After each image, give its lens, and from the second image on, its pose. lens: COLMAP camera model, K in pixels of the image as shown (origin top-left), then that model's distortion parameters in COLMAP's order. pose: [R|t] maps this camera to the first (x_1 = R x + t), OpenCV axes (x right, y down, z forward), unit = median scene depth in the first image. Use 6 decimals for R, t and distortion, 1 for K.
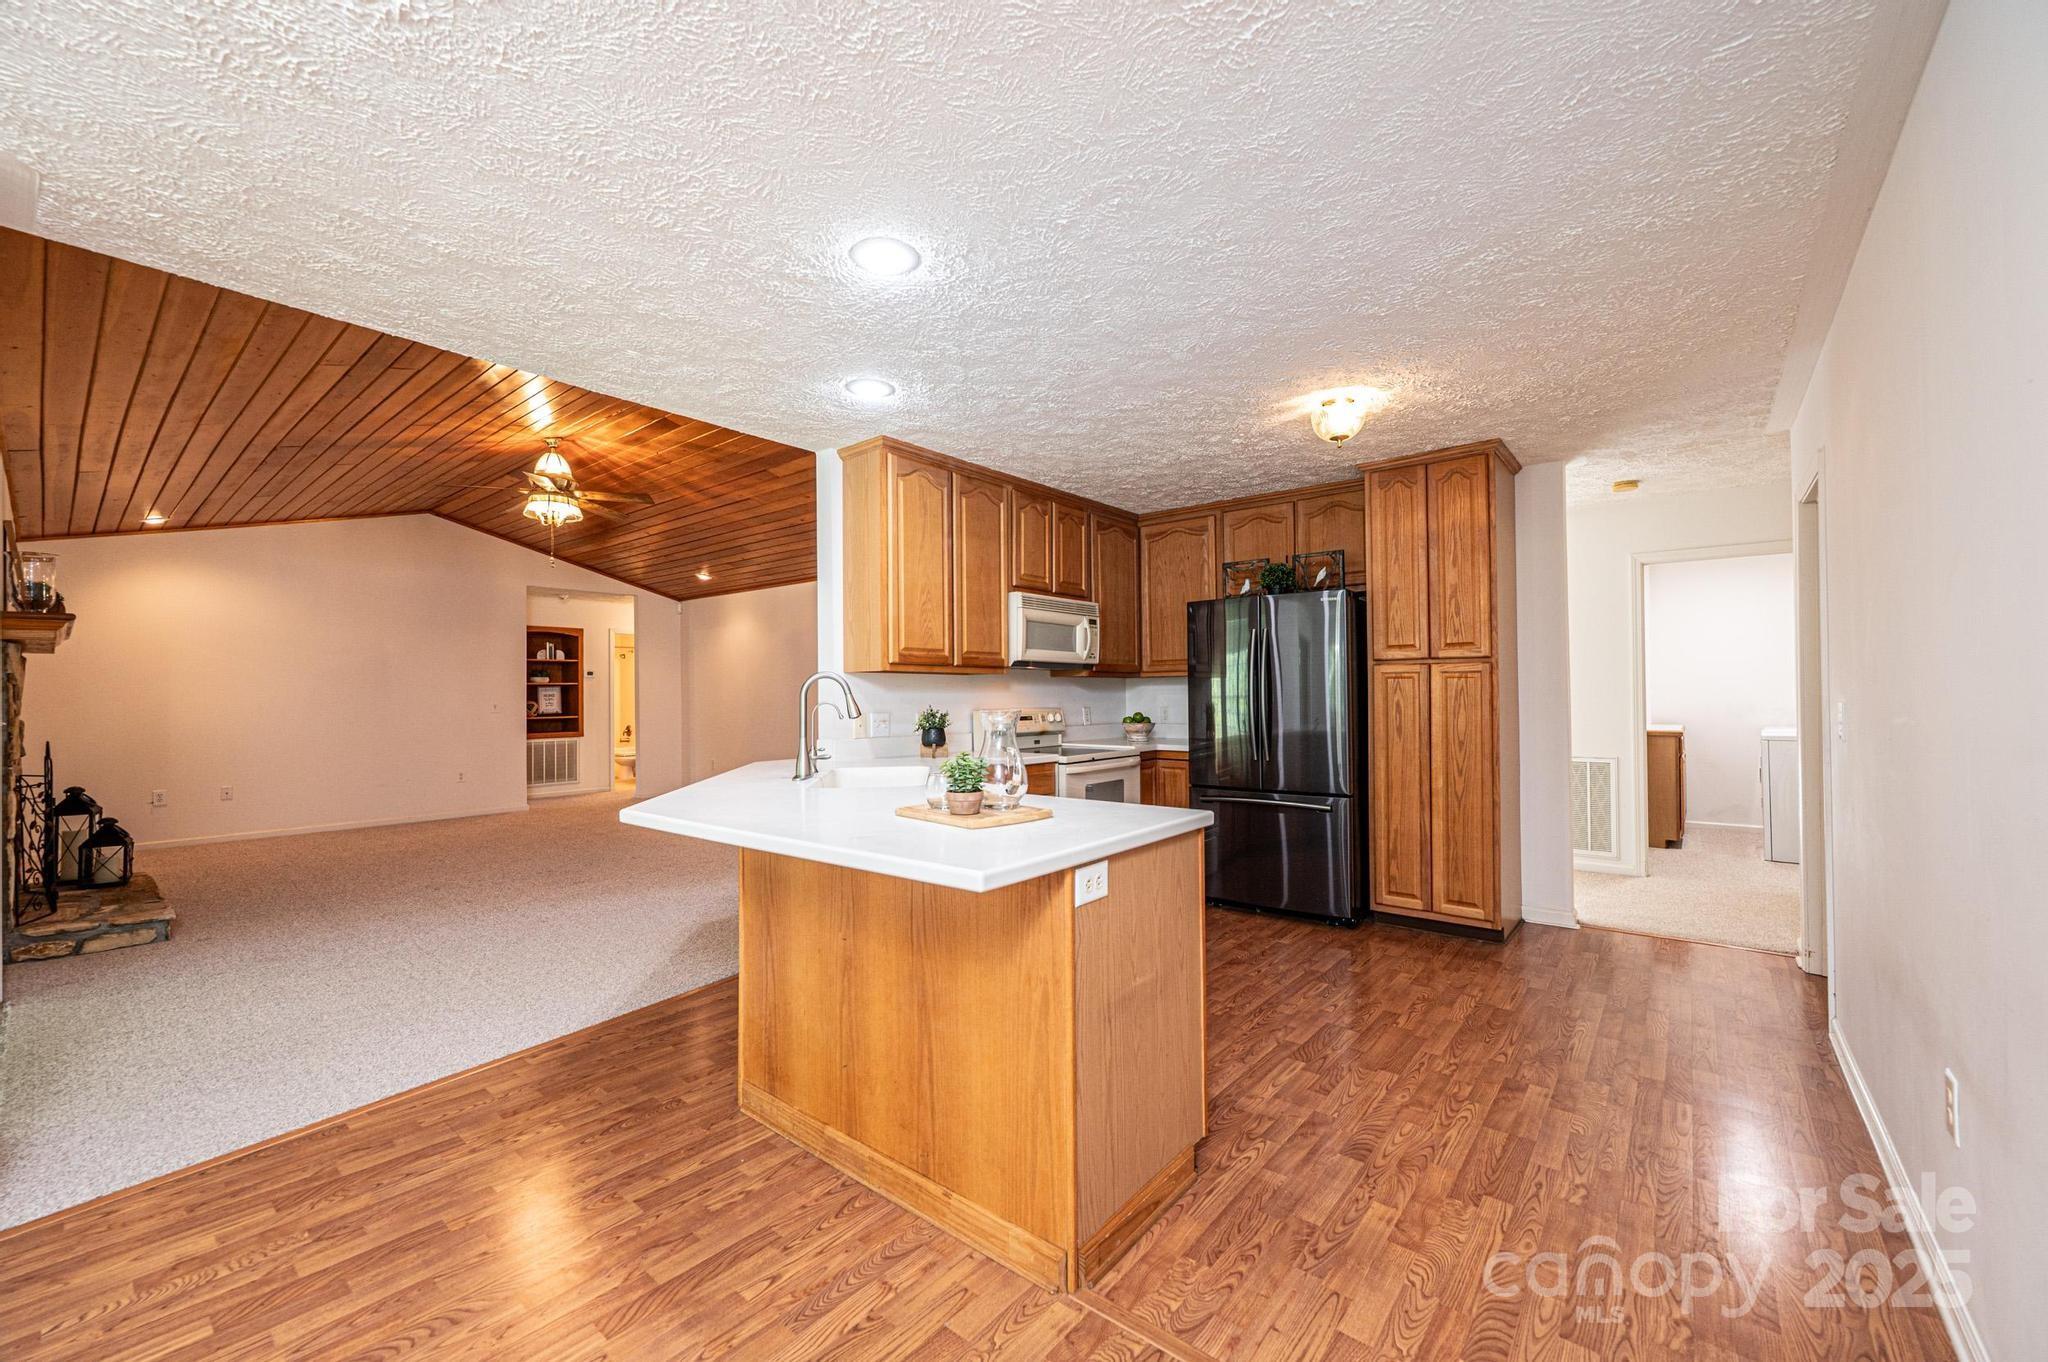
lens RADIAL K [[814.9, 0, 1023.1], [0, 814.9, 686.9], [0, 0, 1]] dist [0.001201, -0.000405]
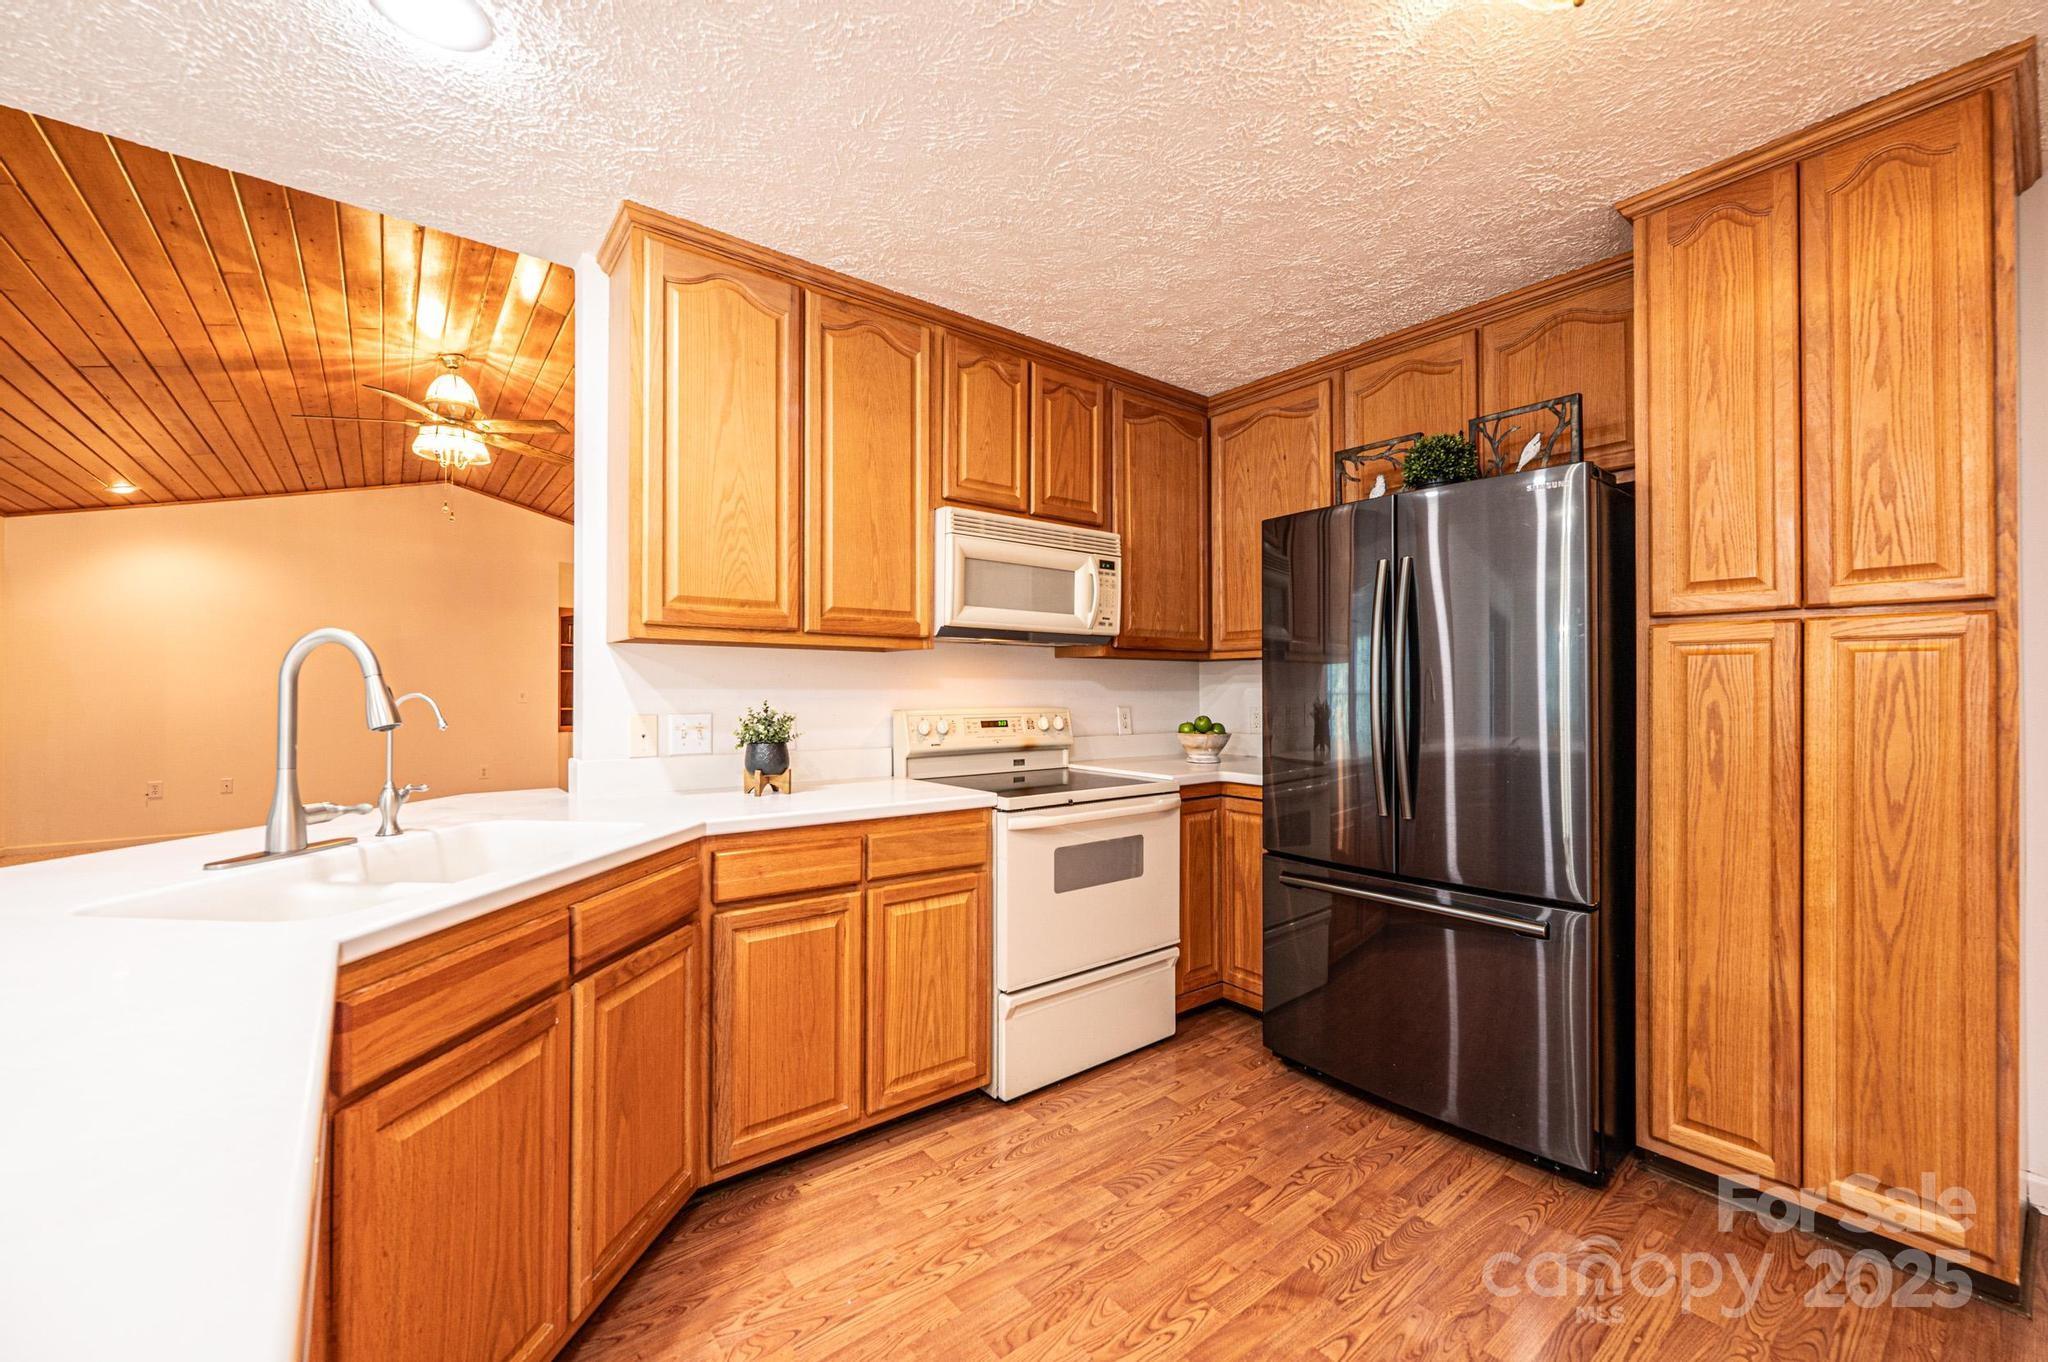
lens RADIAL K [[814.9, 0, 1022.6], [0, 814.9, 685.6], [0, 0, 1]] dist [0.001201, -0.000405]
pose [[0.976534, 0.007624, -0.215227, 0.178530], [-0.006230, 0.999955, 0.007156, 0.005928], [0.215272, -0.005647, 0.976538, 0.464951]]
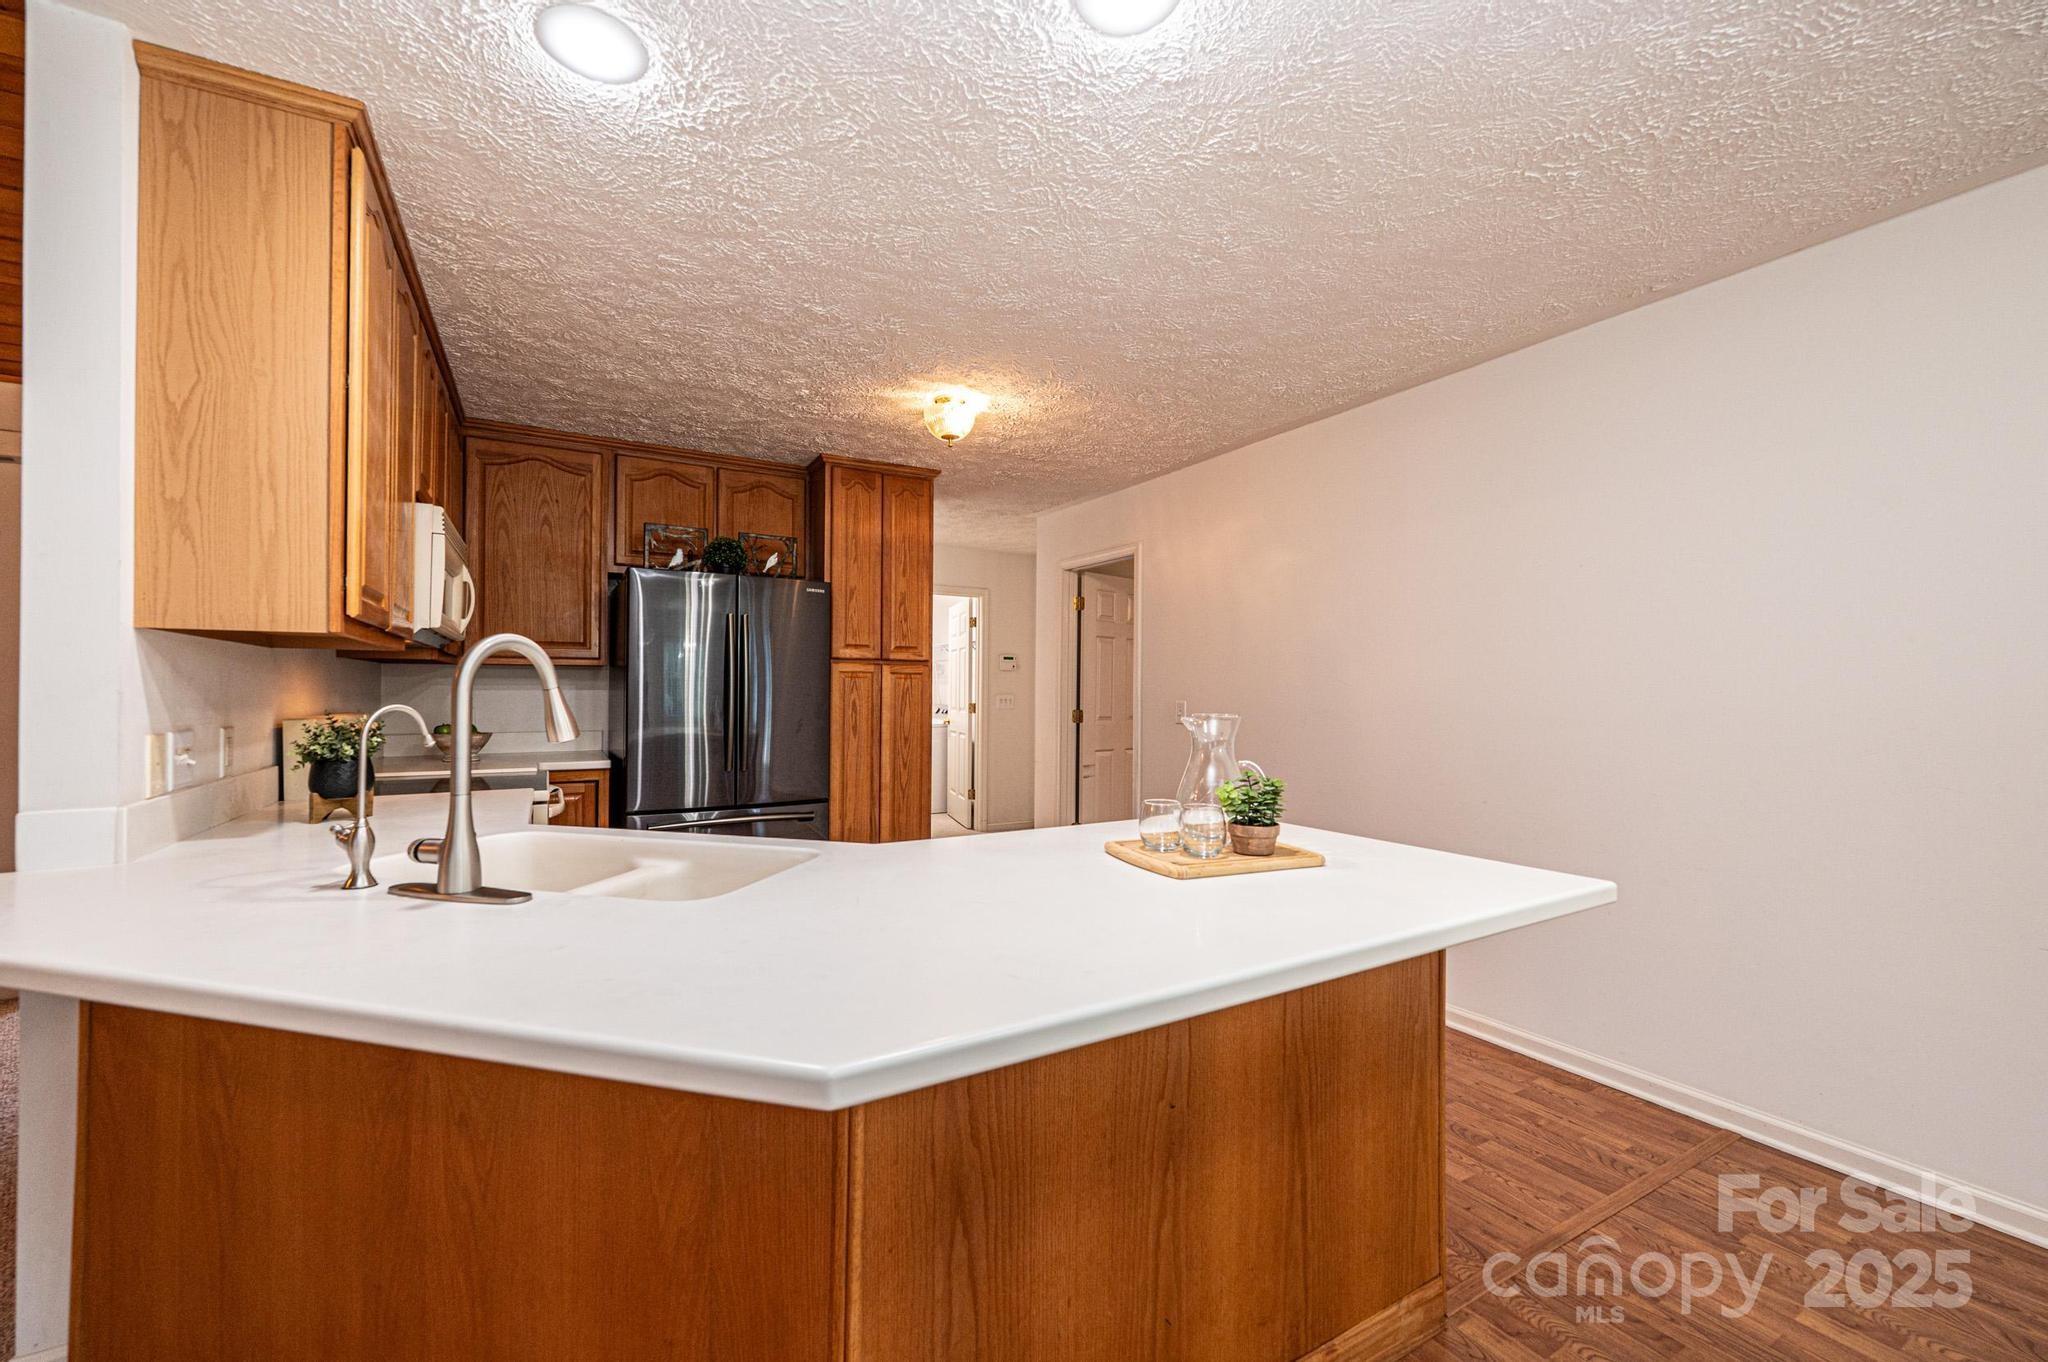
lens RADIAL K [[814.9, 0, 1019.1], [0, 814.9, 687.7], [0, 0, 1]] dist [0.001201, -0.000405]
pose [[0.349683, 0.012466, 0.936785, -0.404930], [-0.017260, 0.999827, -0.006862, 0.005275], [-0.936709, -0.013770, 0.349838, 0.446011]]
